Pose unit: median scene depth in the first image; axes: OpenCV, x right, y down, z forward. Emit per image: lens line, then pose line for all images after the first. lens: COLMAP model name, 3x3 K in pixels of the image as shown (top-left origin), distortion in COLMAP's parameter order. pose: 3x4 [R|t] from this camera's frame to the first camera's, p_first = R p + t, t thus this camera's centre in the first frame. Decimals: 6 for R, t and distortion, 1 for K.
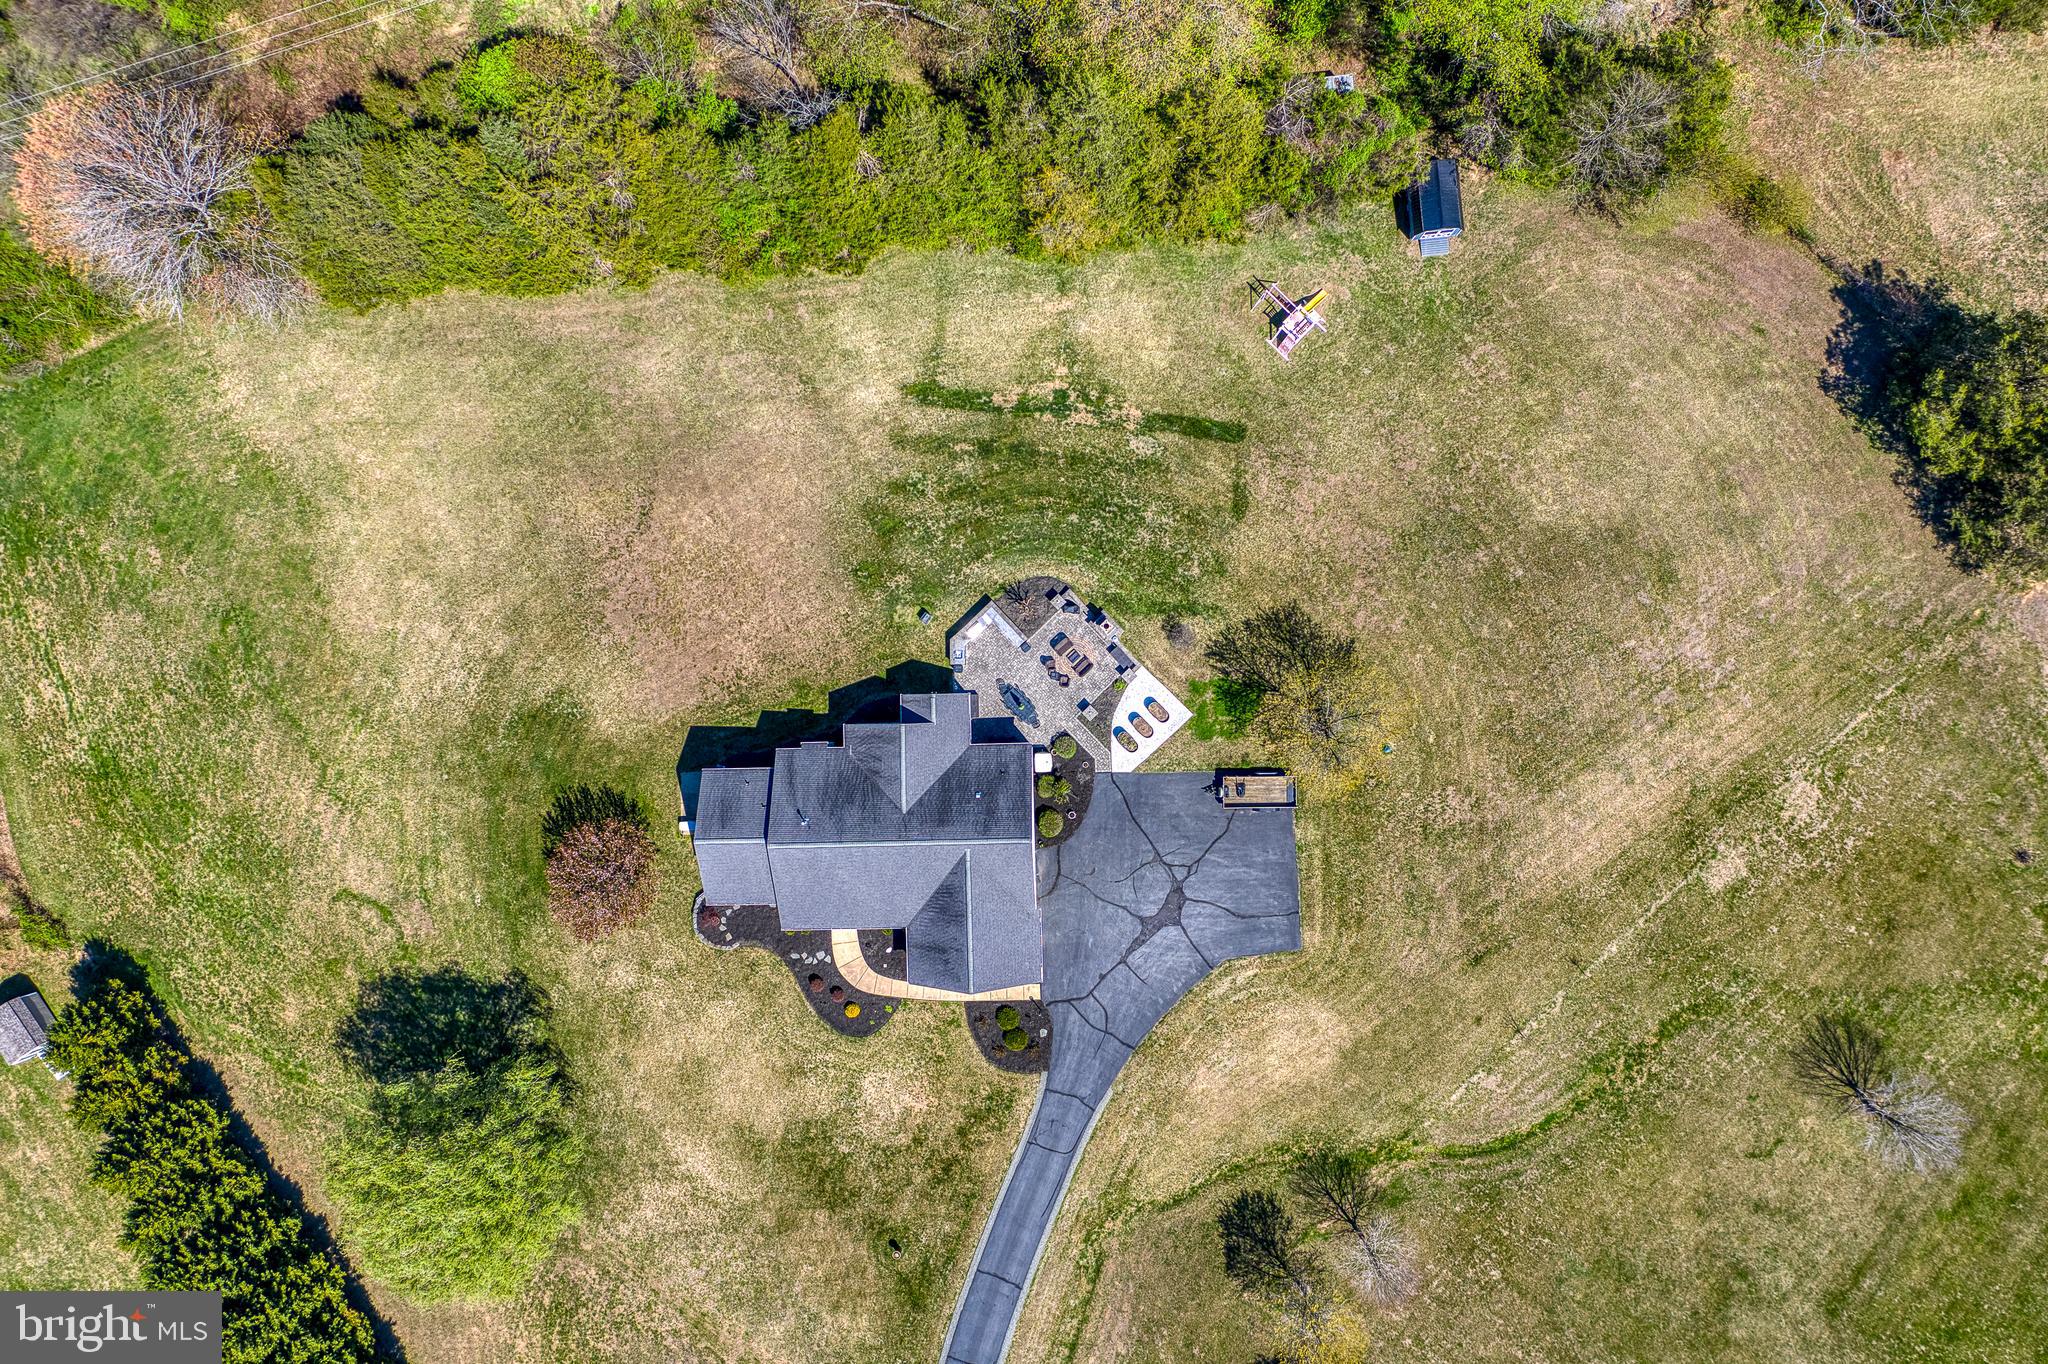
lens RADIAL K [[1570.1, 0, 1020.2], [0, 1570.1, 672.2], [0, 0, 1]] dist [-0.011796, 0.014006]
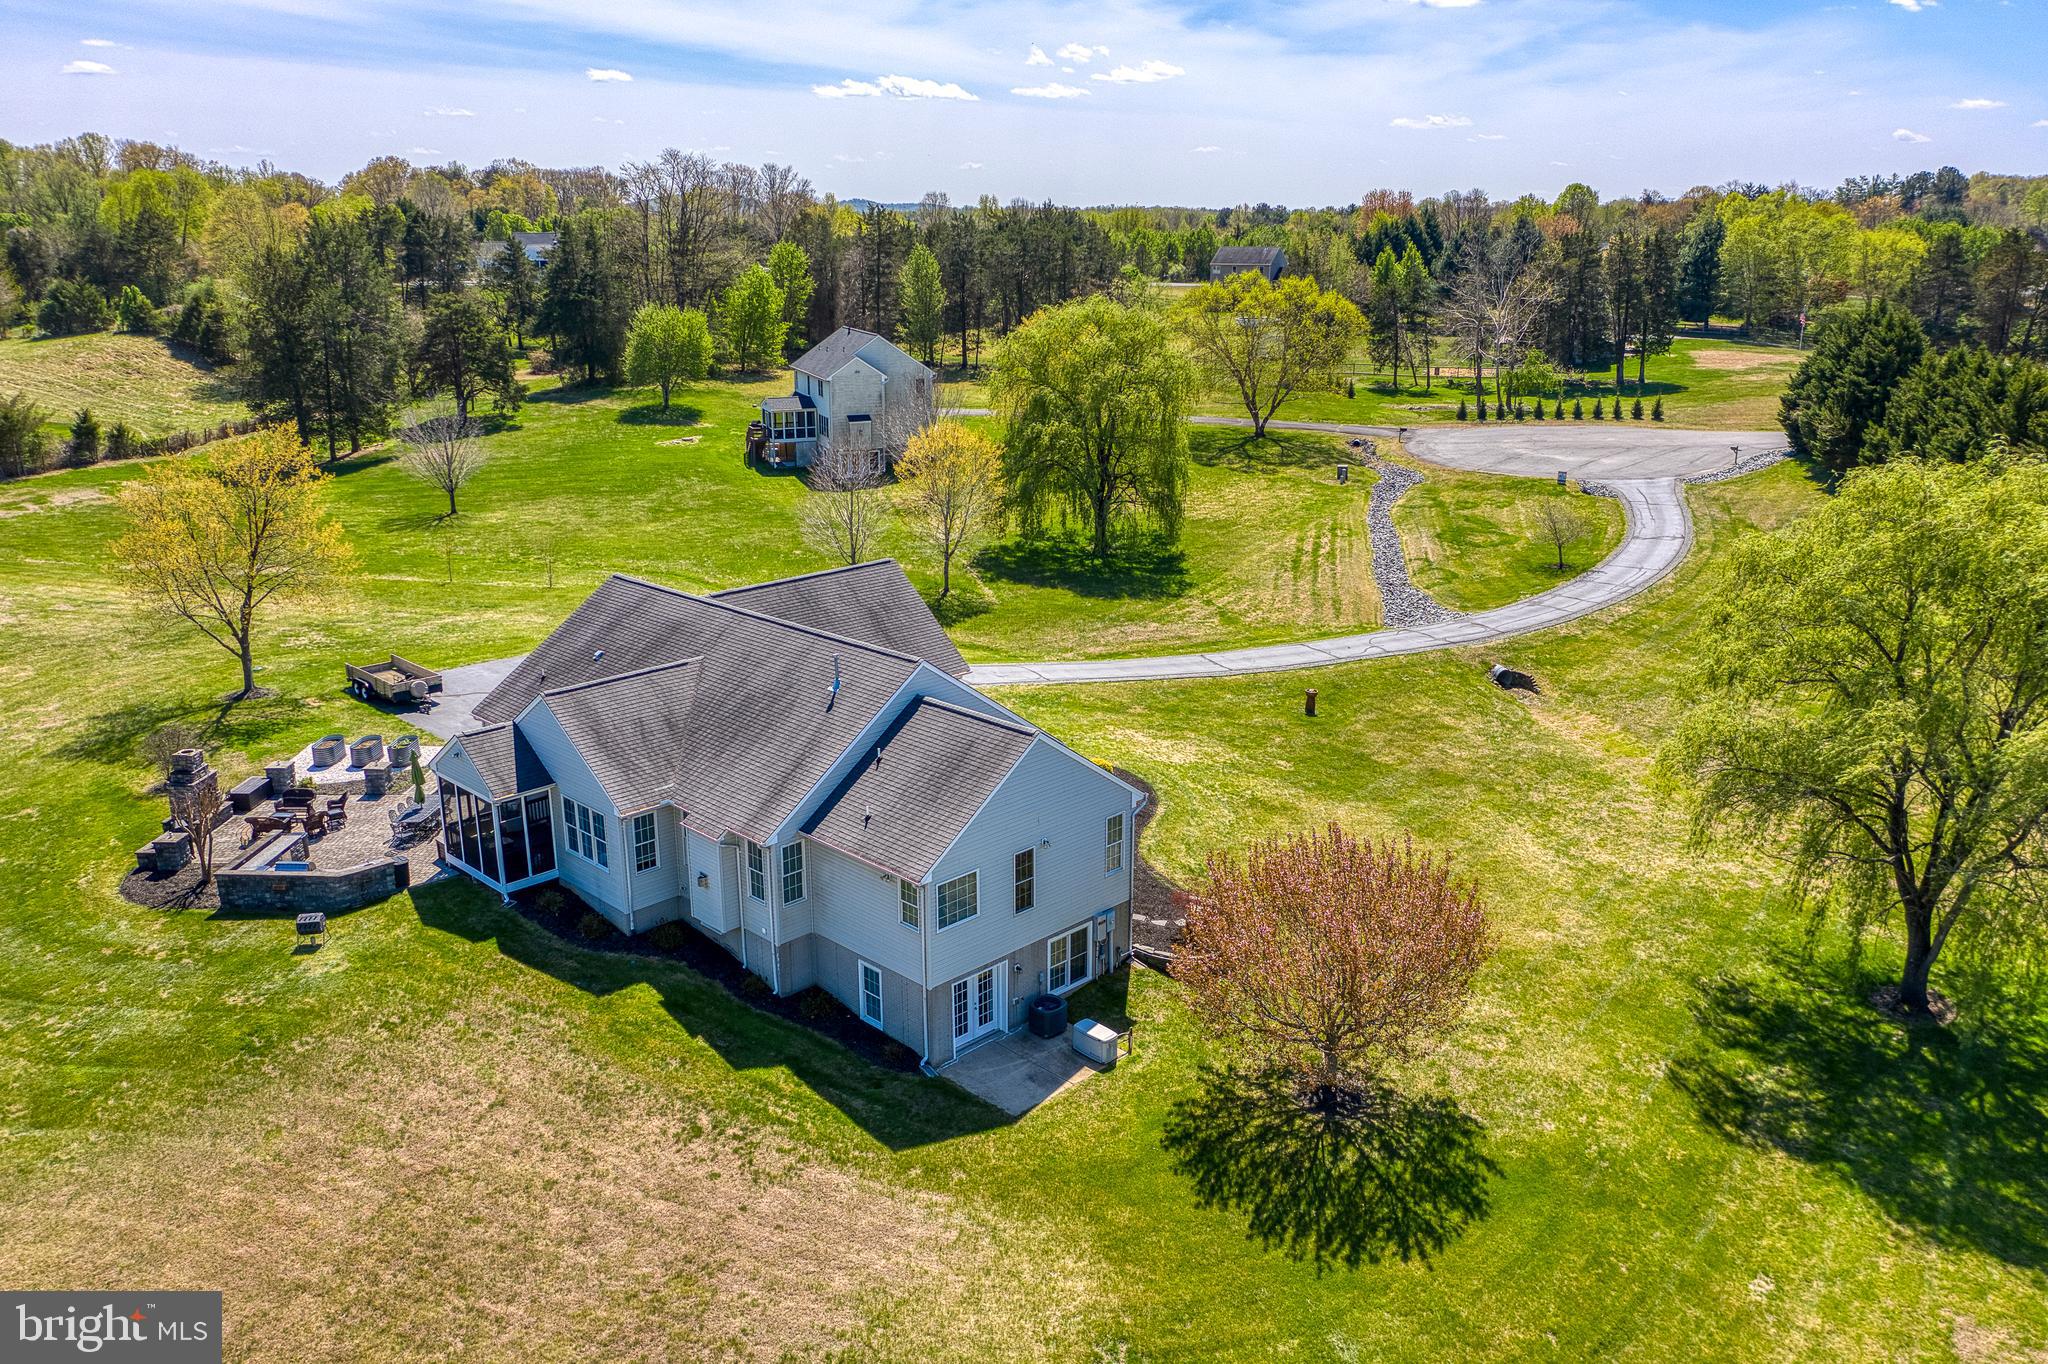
lens RADIAL K [[1570.1, 0, 1020.2], [0, 1570.1, 672.2], [0, 0, 1]] dist [-0.011796, 0.014006]
pose [[-0.688474, -0.158691, 0.707687, -0.470239], [0.724494, -0.195345, 0.661021, -0.158946], [0.033345, 0.967811, 0.249460, 0.832081]]
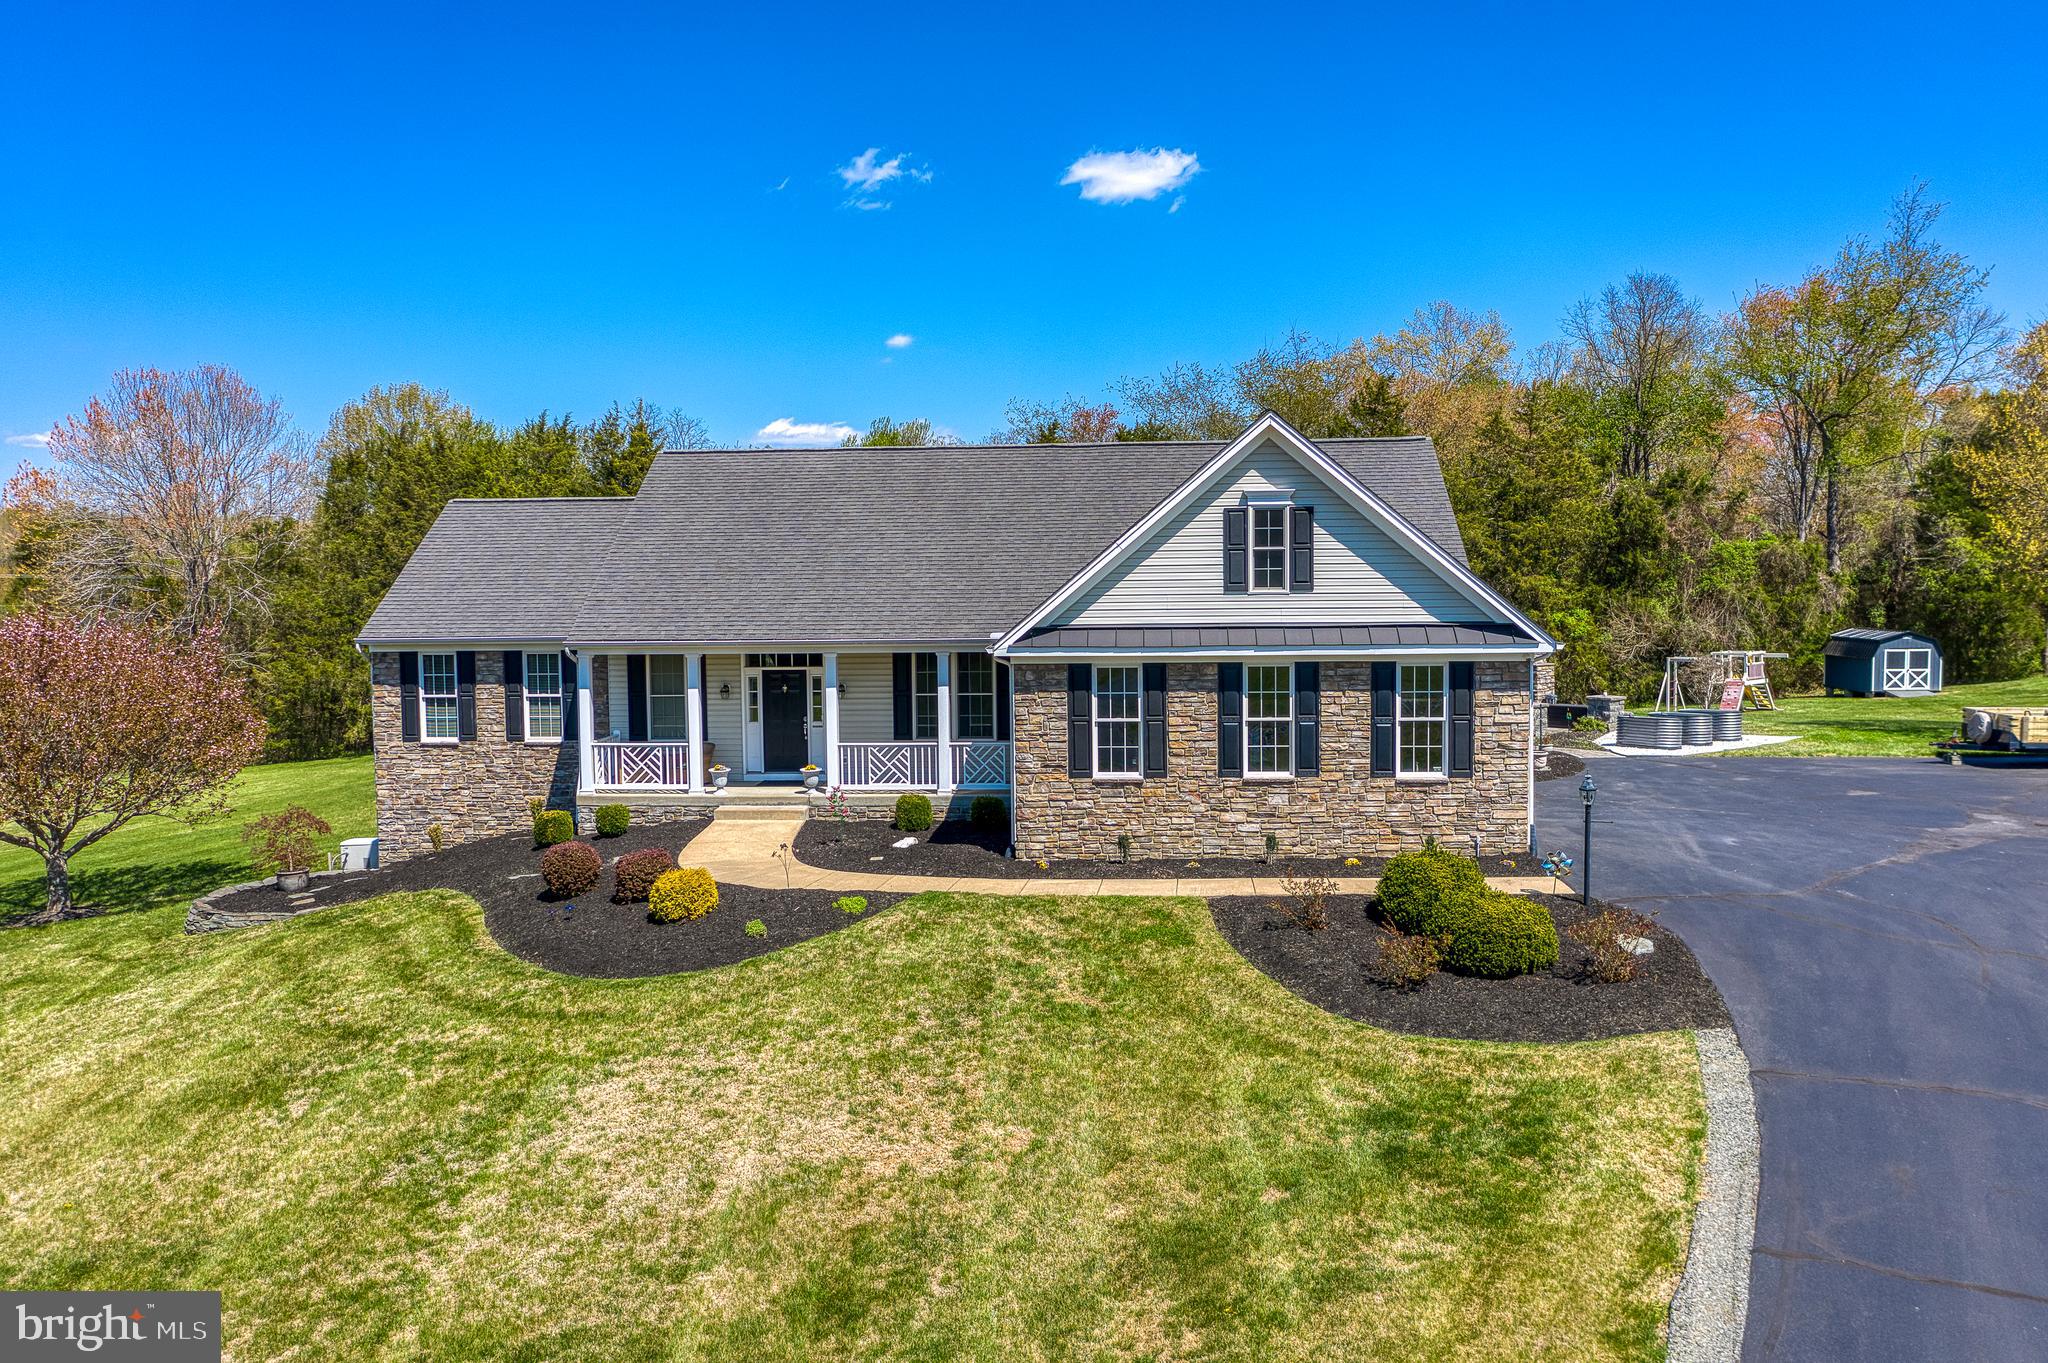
lens RADIAL K [[1570.1, 0, 1020.2], [0, 1570.1, 671.7], [0, 0, 1]] dist [-0.011796, 0.014006]
pose [[0.993632, 0.036296, -0.106667, -0.039658], [-0.108751, 0.061336, -0.992175, 0.422575], [-0.029469, 0.997457, 0.064892, 0.956768]]
